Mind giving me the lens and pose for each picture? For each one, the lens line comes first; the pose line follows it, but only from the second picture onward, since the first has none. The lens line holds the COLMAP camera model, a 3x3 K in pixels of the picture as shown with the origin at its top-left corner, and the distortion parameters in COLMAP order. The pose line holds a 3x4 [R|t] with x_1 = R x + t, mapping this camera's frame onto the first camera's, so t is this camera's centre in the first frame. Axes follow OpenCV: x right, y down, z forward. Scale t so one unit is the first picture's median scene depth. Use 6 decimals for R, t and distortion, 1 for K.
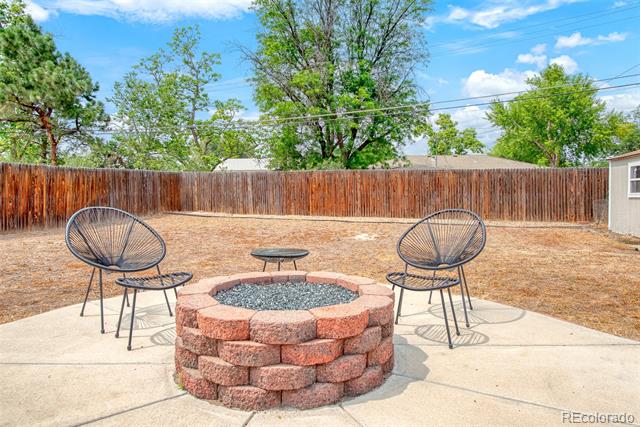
lens RADIAL K [[395.6, 0, 314.5], [0, 395.6, 198.6], [0, 0, 1]] dist [-0.019238, 0.001206]
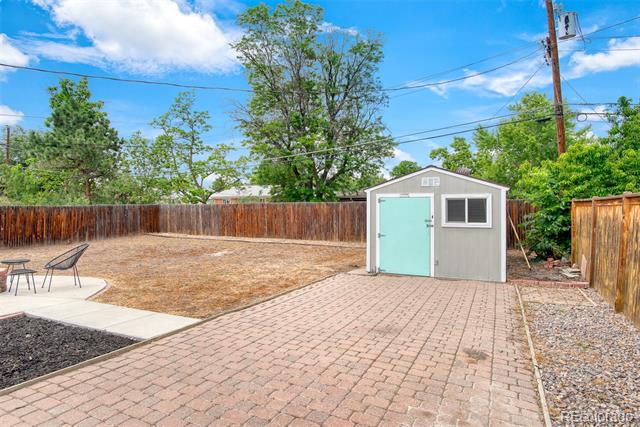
lens RADIAL K [[371.9, 0, 305.8], [0, 371.9, 193.4], [0, 0, 1]] dist [-0.006159, 0.000397]
pose [[0.980674, -0.017316, -0.194882, 0.431354], [0.006100, 0.998298, -0.058006, -0.027200], [0.195555, 0.055696, 0.979110, -0.184154]]
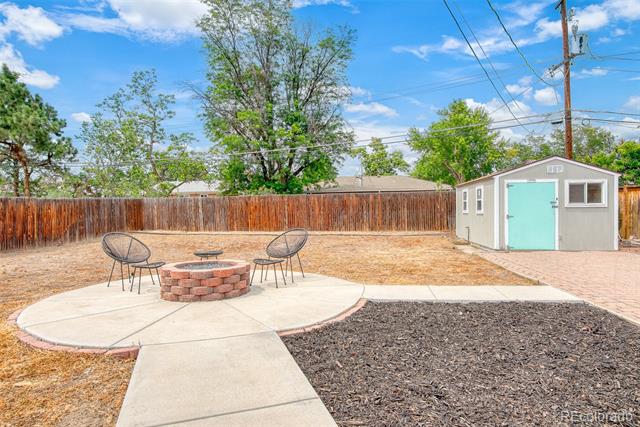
lens RADIAL K [[378.8, 0, 307.5], [0, 378.8, 199.8], [0, 0, 1]] dist [-0.016544, 0.001405]
pose [[0.994548, -0.019616, 0.102415, 0.047645], [0.023083, 0.999196, -0.032771, -0.012141], [-0.101690, 0.034956, 0.994202, -0.208982]]
